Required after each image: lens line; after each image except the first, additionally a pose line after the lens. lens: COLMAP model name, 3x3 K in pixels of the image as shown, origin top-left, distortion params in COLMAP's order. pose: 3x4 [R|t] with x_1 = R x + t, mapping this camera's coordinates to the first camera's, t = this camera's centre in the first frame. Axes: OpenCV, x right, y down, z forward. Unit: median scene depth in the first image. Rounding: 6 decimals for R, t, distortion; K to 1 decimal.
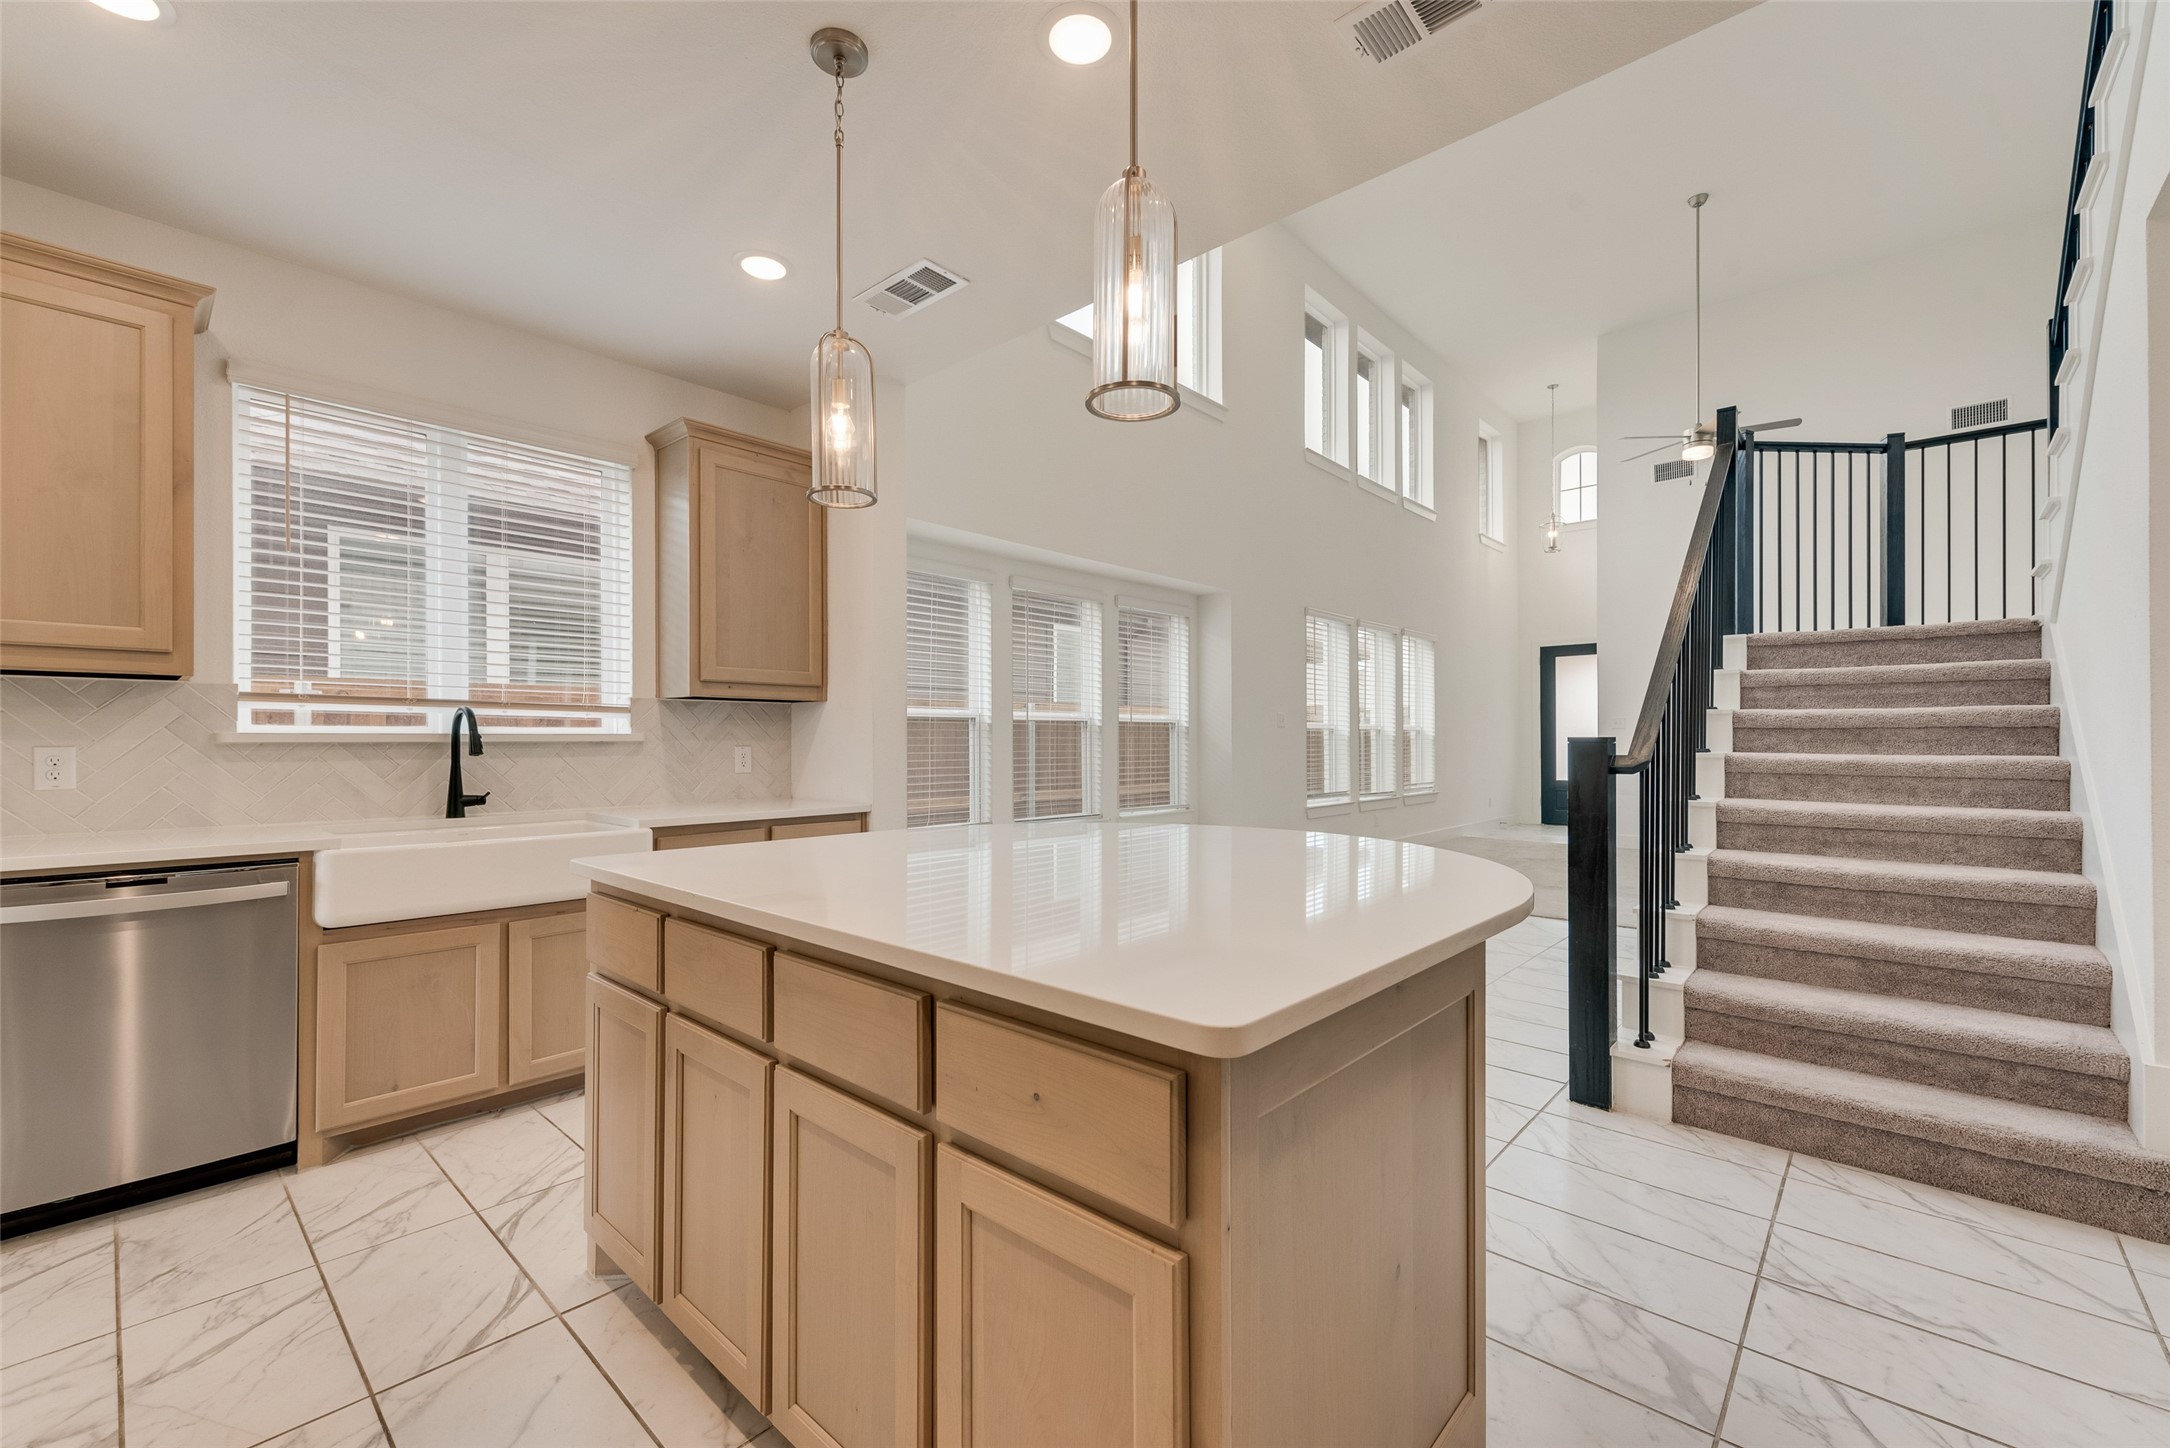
lens RADIAL K [[849.4, 0, 1050.1], [0, 849.4, 725.3], [0, 0, 1]] dist [0.002532, 0.000358]
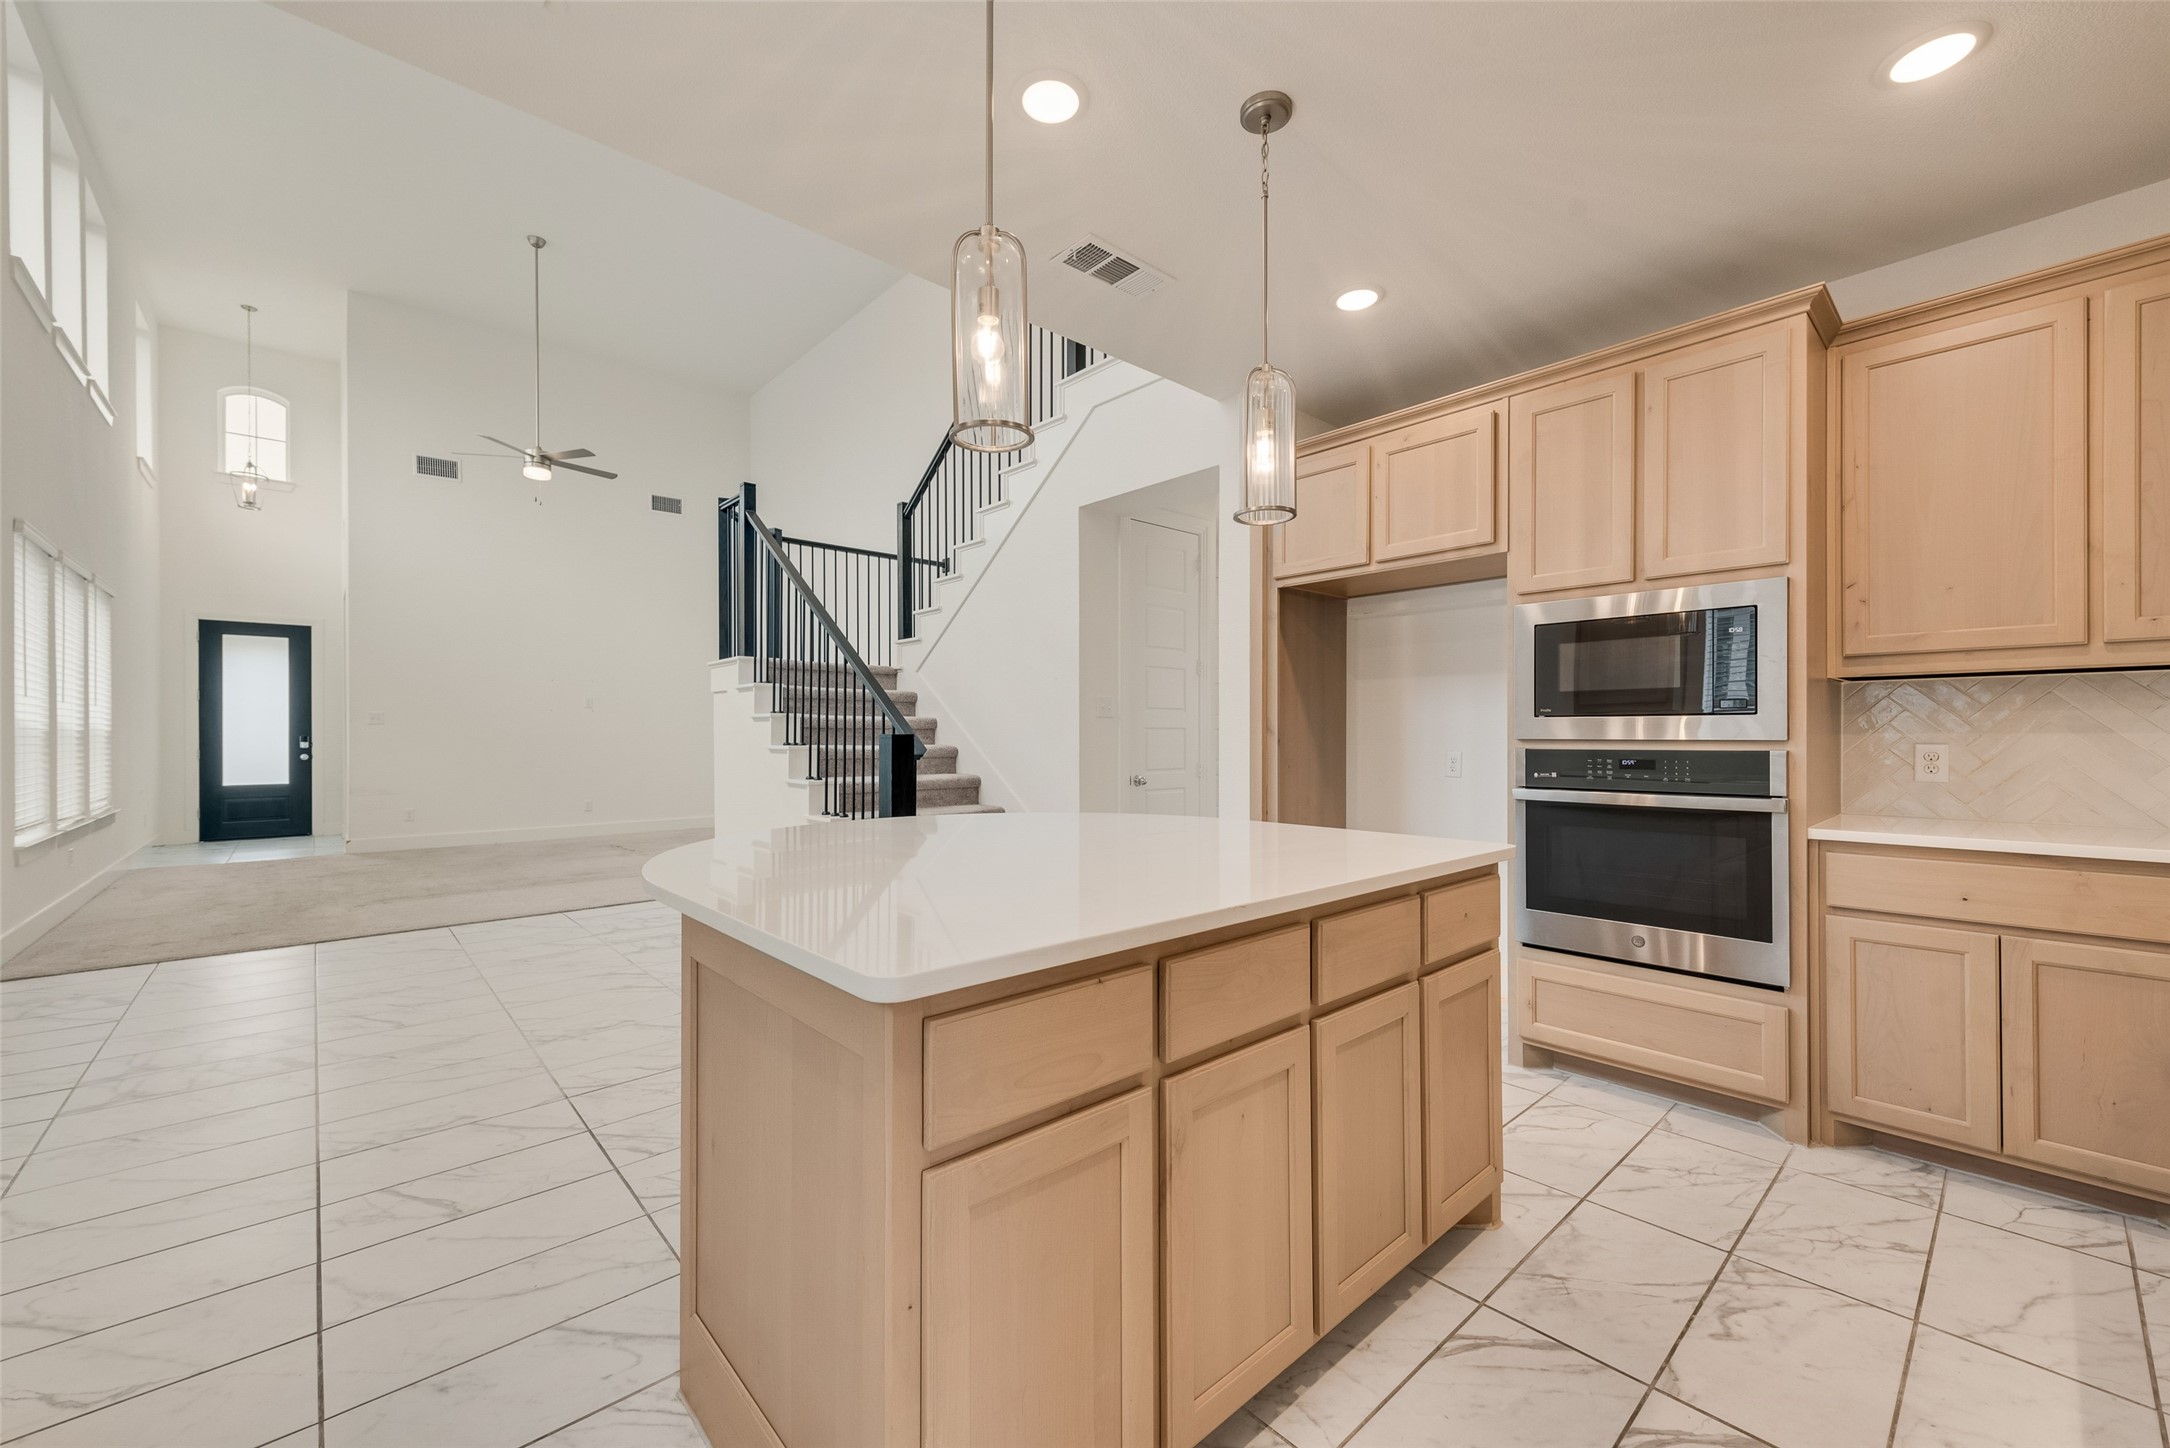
lens RADIAL K [[849.4, 0, 1050.1], [0, 849.4, 725.3], [0, 0, 1]] dist [0.002532, 0.000358]
pose [[0.056354, -0.000975, 0.998410, -0.216321], [-0.005127, 0.999986, 0.001266, 0.002394], [-0.998398, -0.005190, 0.056349, 0.195076]]
